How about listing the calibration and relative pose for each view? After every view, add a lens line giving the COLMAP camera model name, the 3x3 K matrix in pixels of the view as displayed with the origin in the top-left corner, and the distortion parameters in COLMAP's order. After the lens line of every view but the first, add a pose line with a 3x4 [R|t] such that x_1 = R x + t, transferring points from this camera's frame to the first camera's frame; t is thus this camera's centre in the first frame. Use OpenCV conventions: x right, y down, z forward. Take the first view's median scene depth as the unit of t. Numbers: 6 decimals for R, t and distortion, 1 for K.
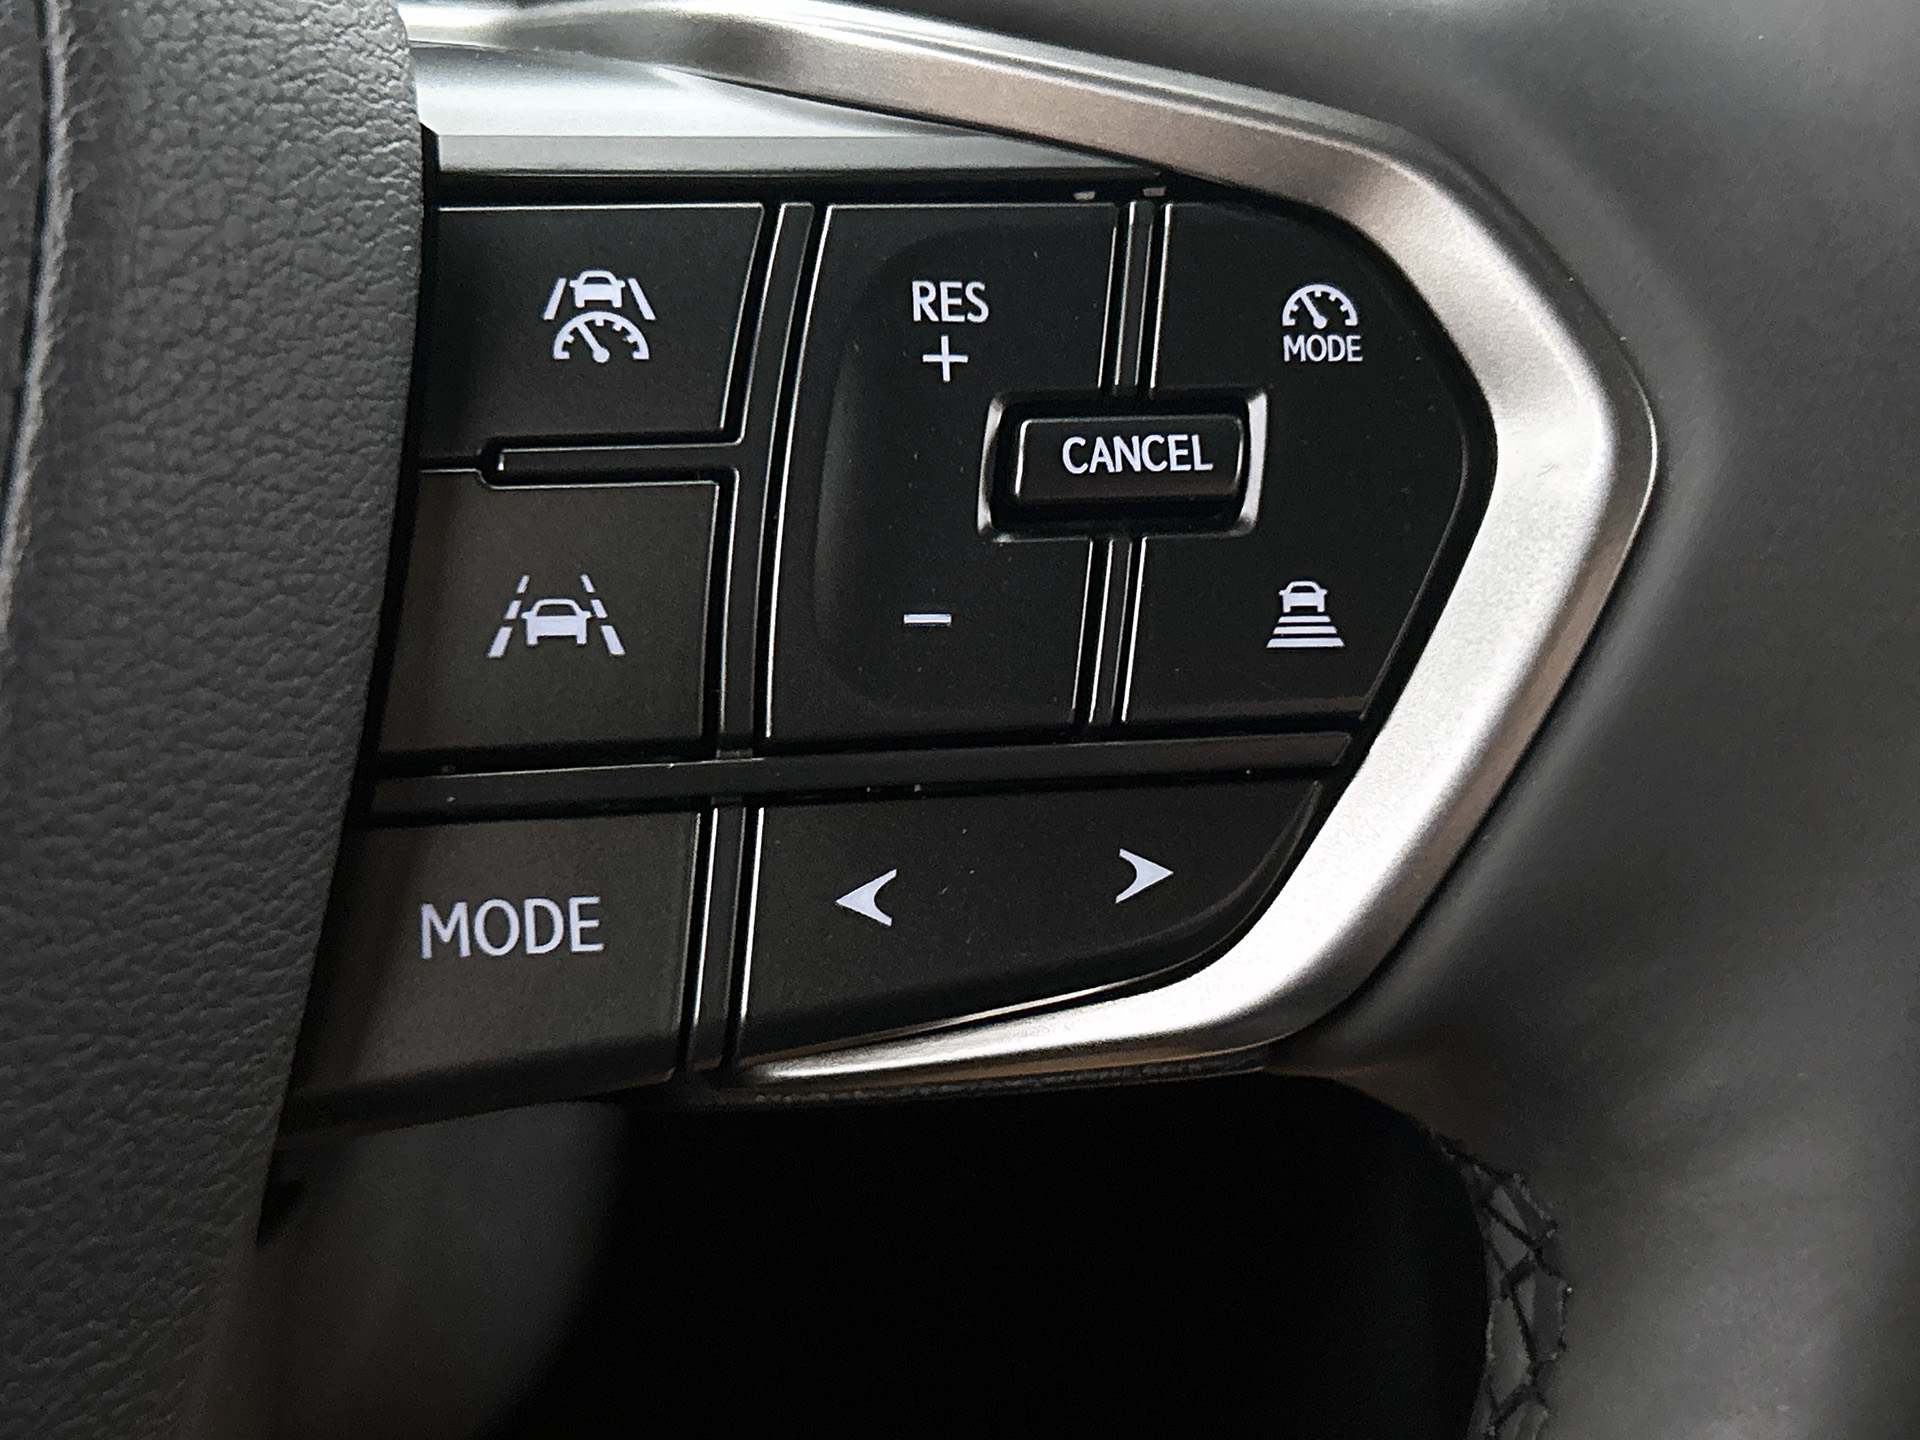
lens RADIAL K [[2859.7, 0, 959.8], [0, 2859.7, 732.9], [0, 0, 1]] dist [0.075630, 0.000000]
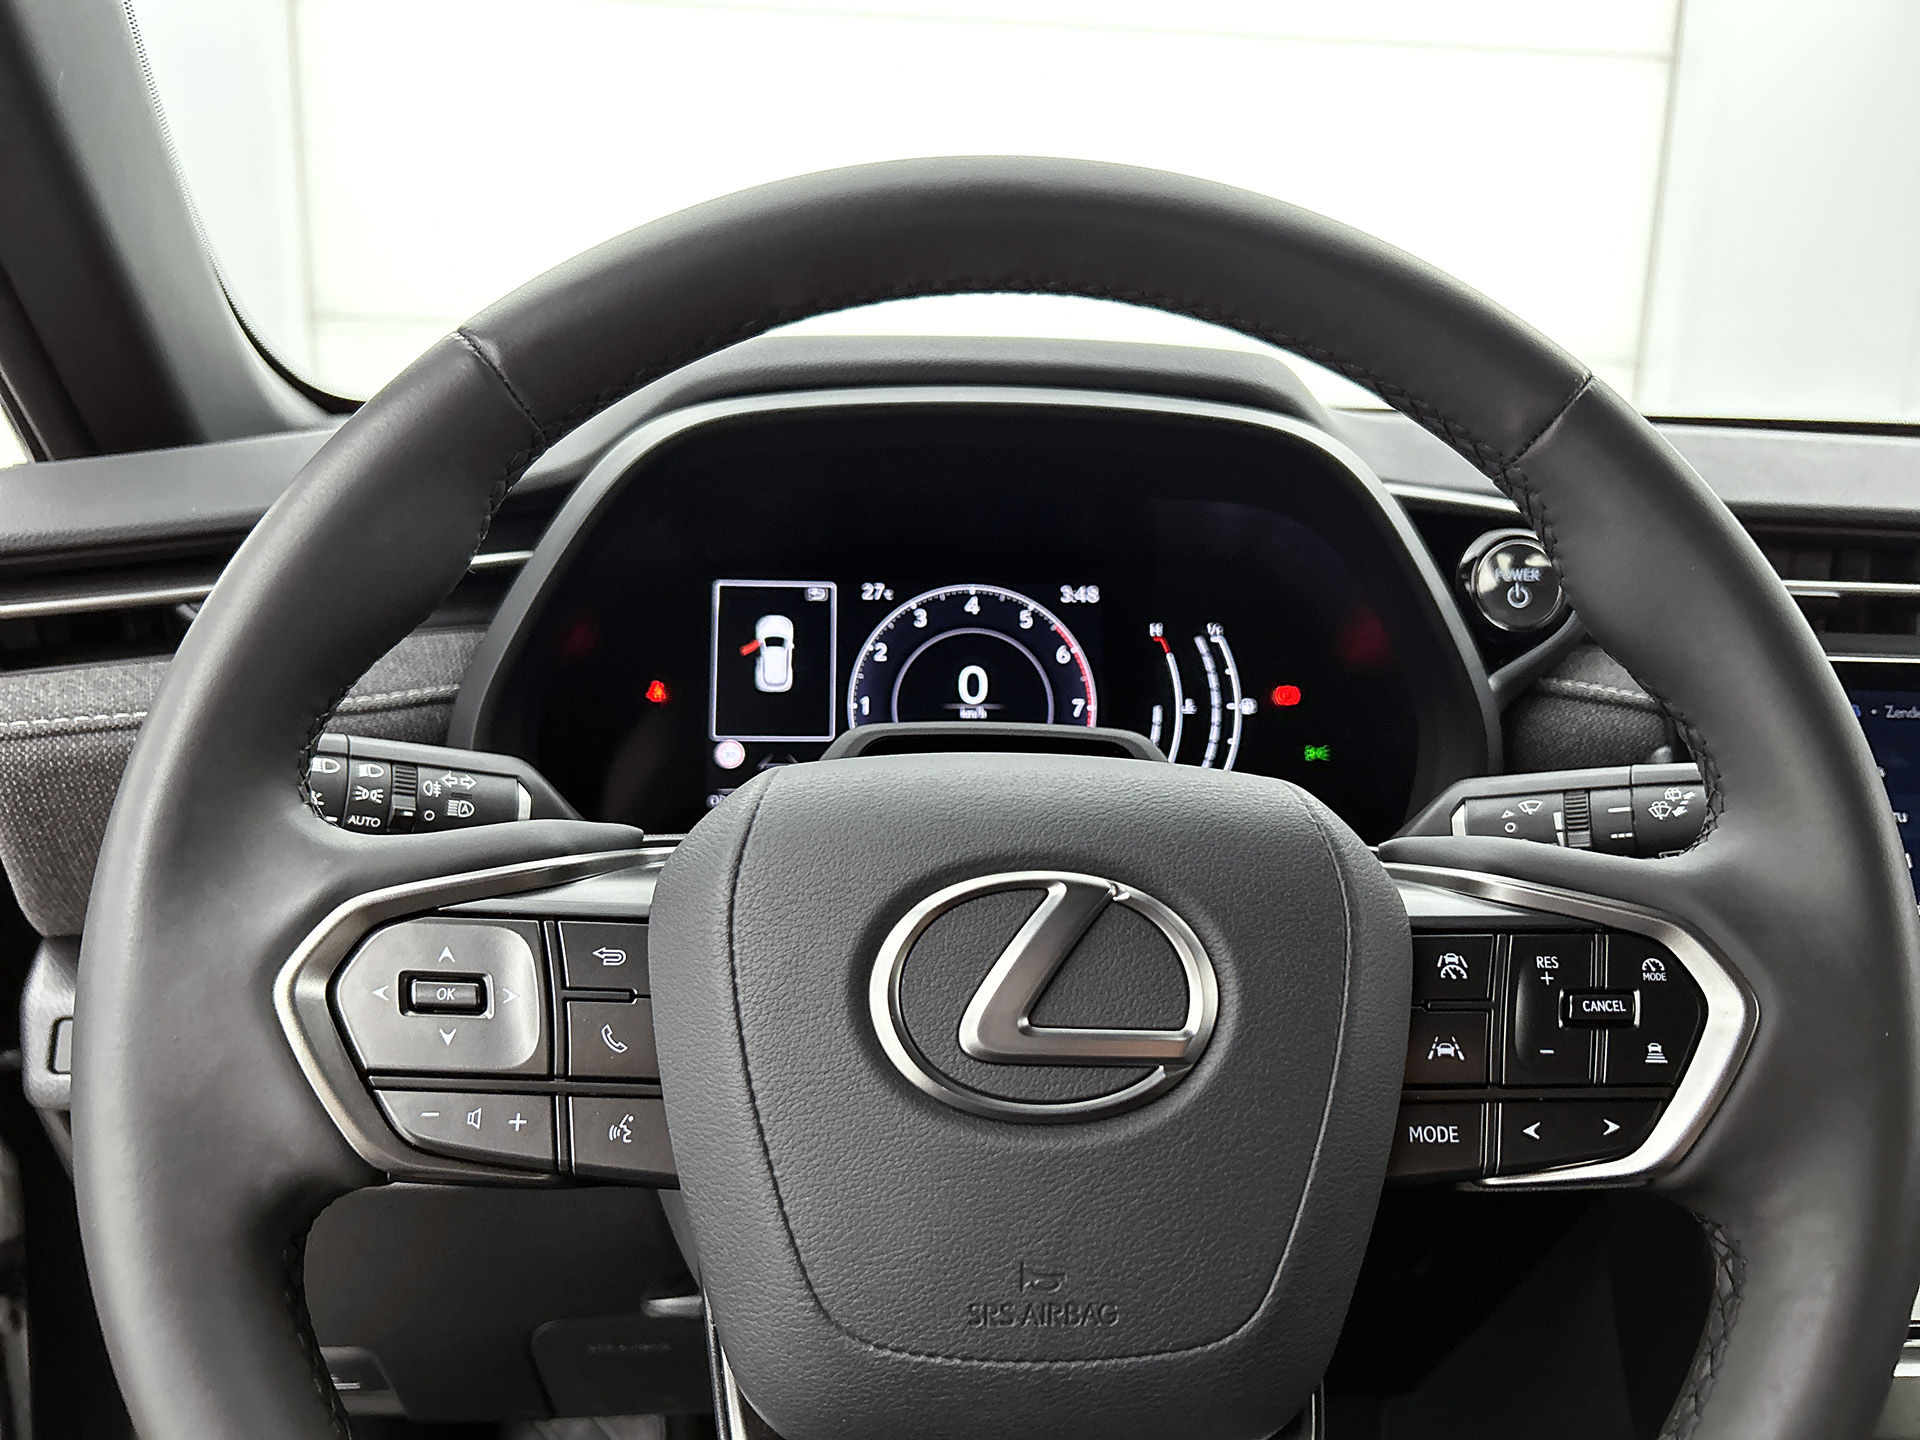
lens RADIAL K [[1438.8, 0, 1011.3], [0, 1438.8, 762.0], [0, 0, 1]] dist [0.021047, -0.019520]
pose [[0.985428, -0.001598, -0.170088, -0.362088], [-0.032305, 0.979997, -0.196374, -0.018348], [0.167000, 0.199007, 0.965664, -0.933865]]
